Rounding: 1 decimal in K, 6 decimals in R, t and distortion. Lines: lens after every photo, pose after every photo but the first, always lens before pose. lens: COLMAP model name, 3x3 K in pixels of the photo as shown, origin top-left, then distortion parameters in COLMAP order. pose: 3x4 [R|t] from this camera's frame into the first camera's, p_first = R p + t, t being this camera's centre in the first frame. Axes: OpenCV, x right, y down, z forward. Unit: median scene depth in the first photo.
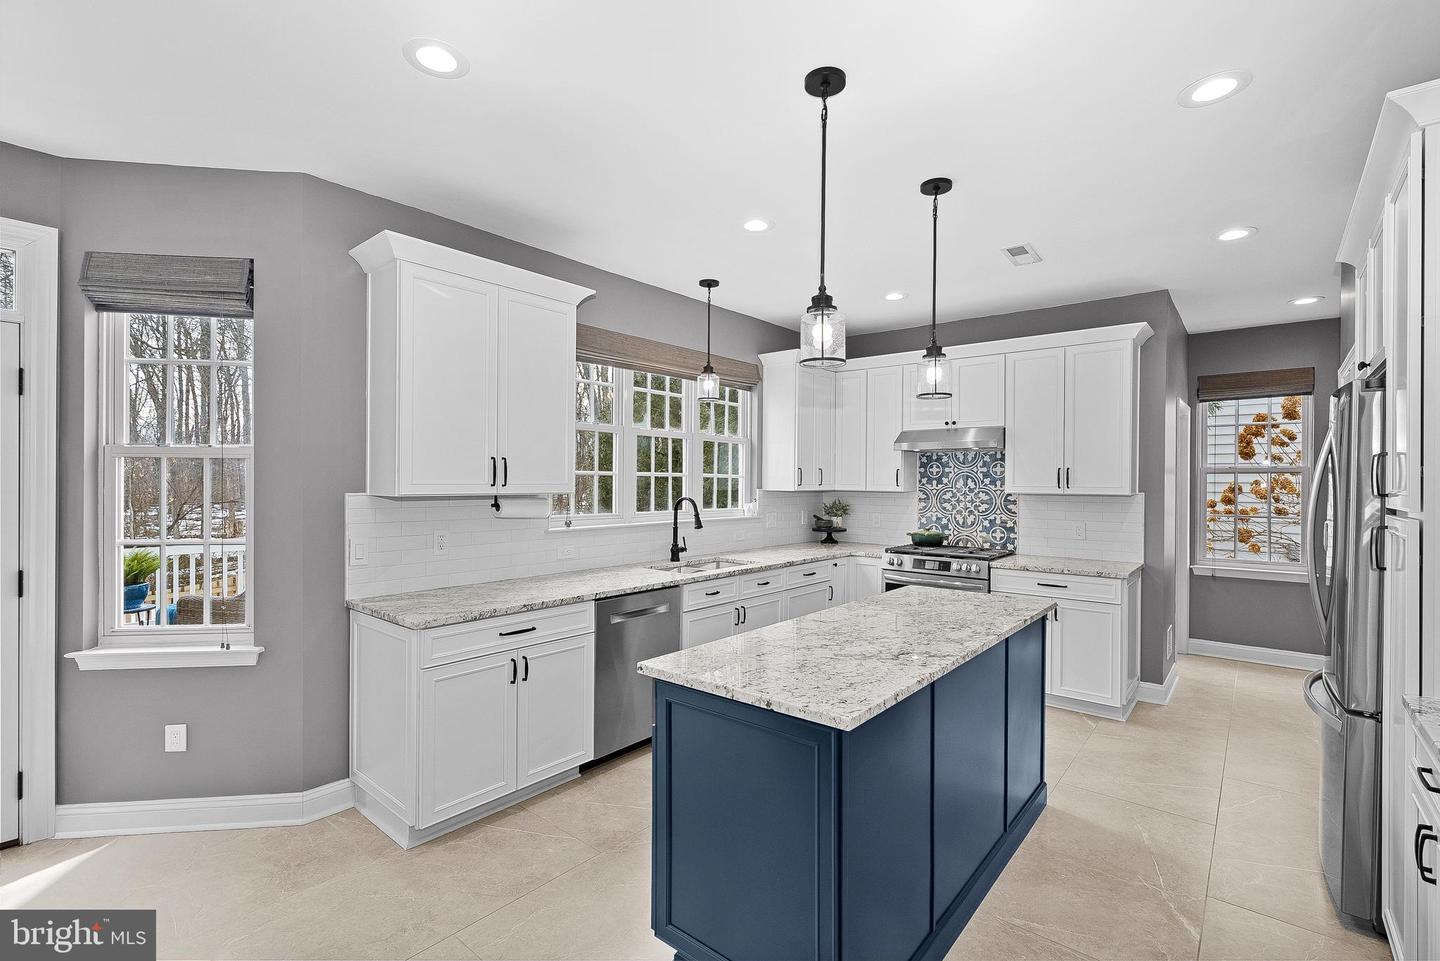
lens RADIAL K [[654.8, 0, 719.8], [0, 654.8, 483.9], [0, 0, 1]] dist [-0.017143, -0.000723]
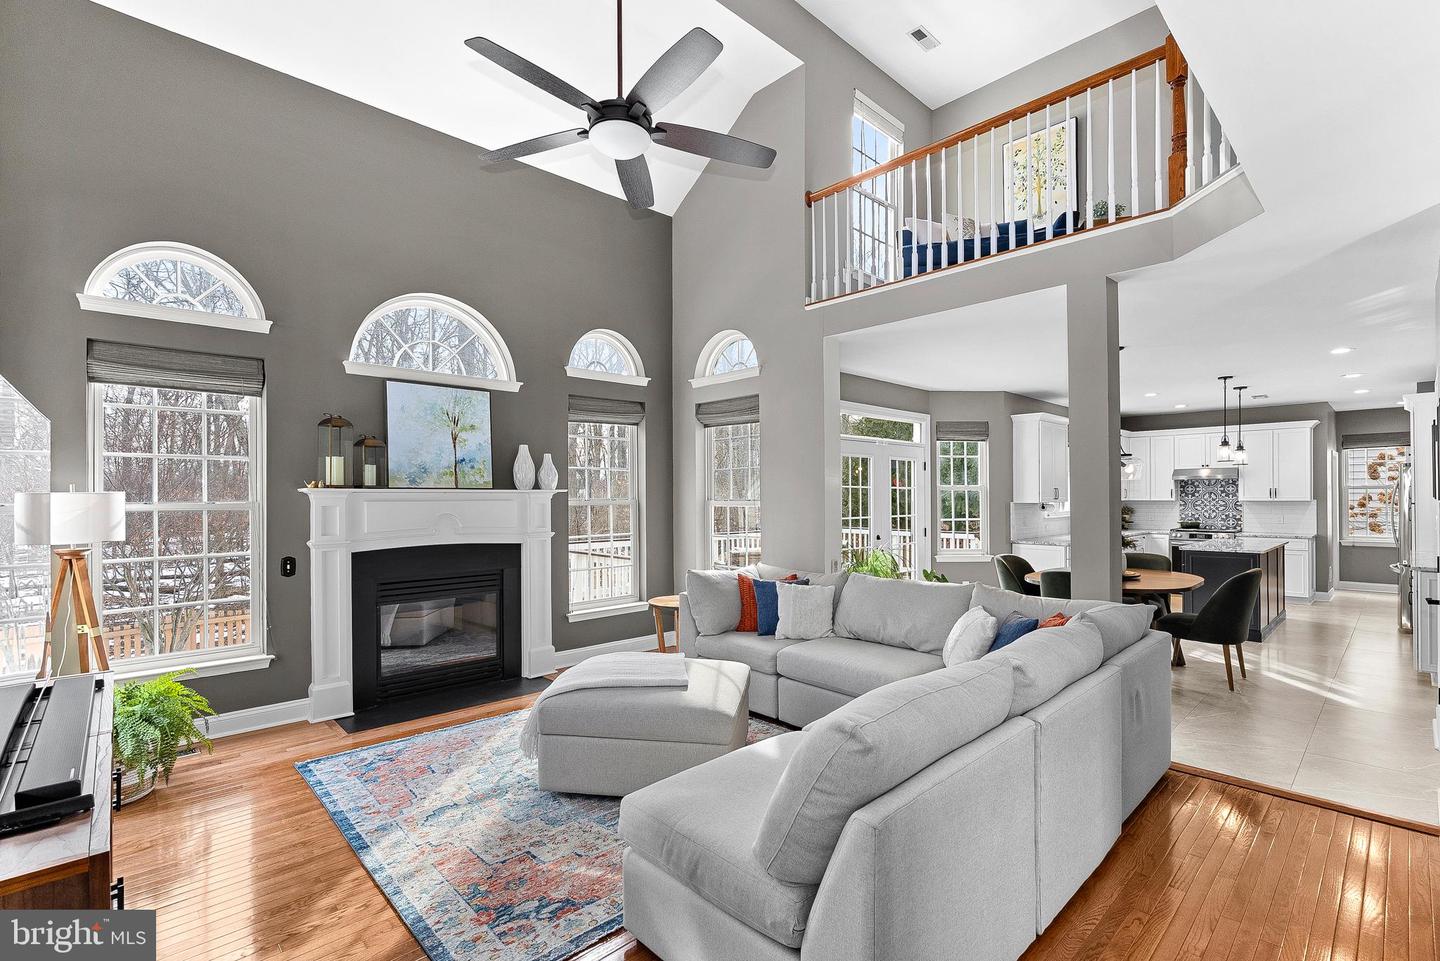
lens RADIAL K [[654.8, 0, 708.7], [0, 654.8, 488.1], [0, 0, 1]] dist [-0.017143, -0.000723]
pose [[0.991181, -0.007739, -0.132292, -0.949870], [0.006639, 0.999940, -0.008748, -0.019954], [0.132352, 0.007793, 0.991172, -1.234492]]
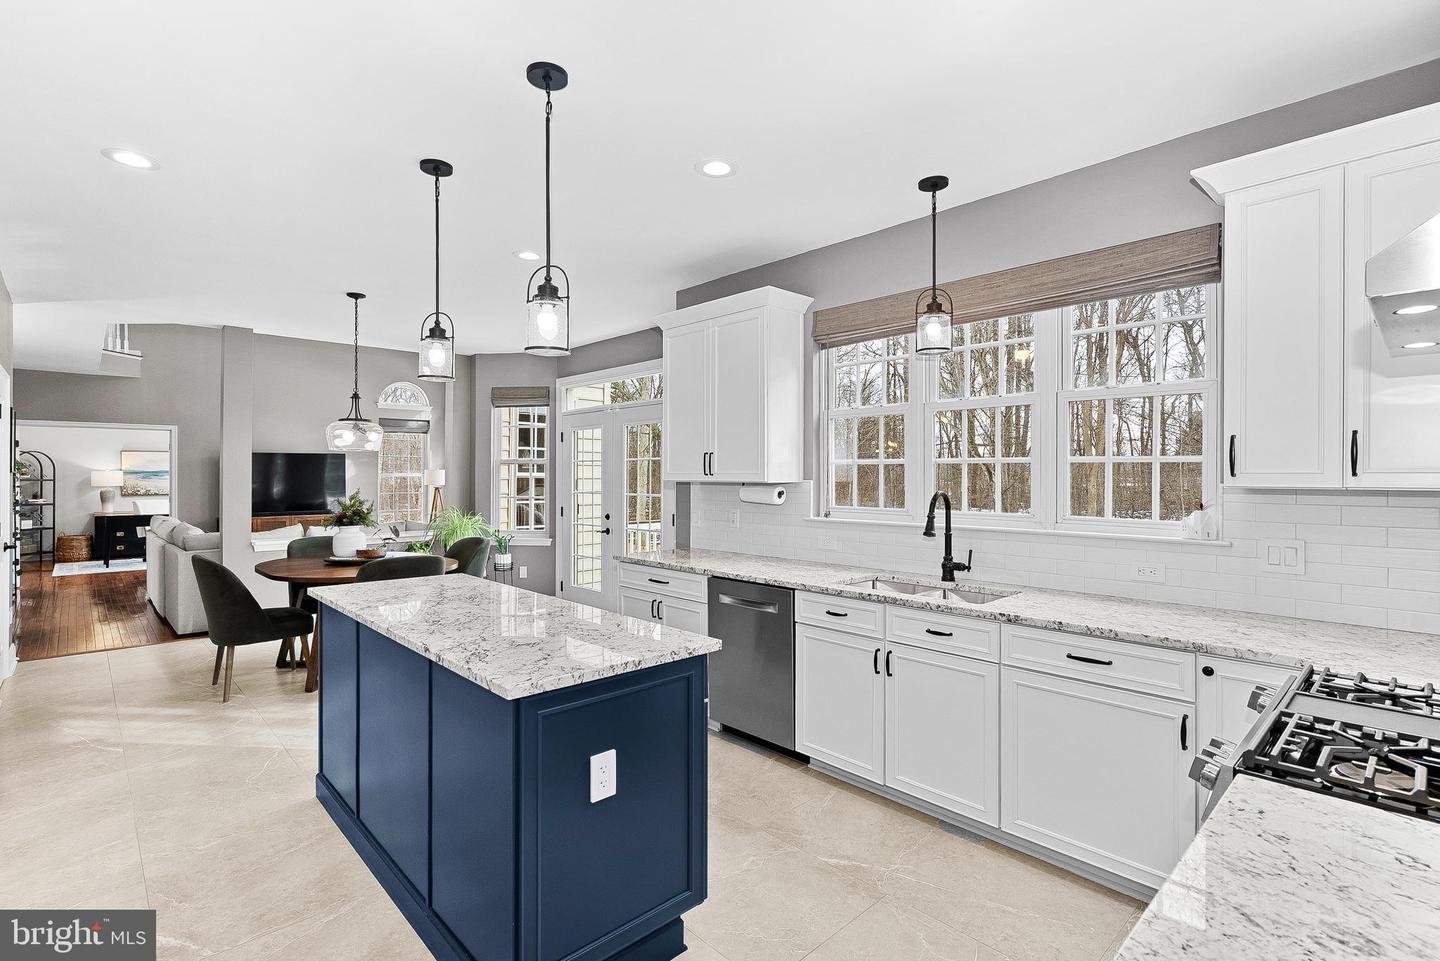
lens RADIAL K [[654.8, 0, 704.6], [0, 654.8, 472.2], [0, 0, 1]] dist [-0.017143, -0.000723]
pose [[-0.117537, -0.004096, -0.993060, 0.058967], [0.002708, 0.999986, -0.004445, 0.000113], [0.993065, -0.003211, -0.117524, 0.070744]]
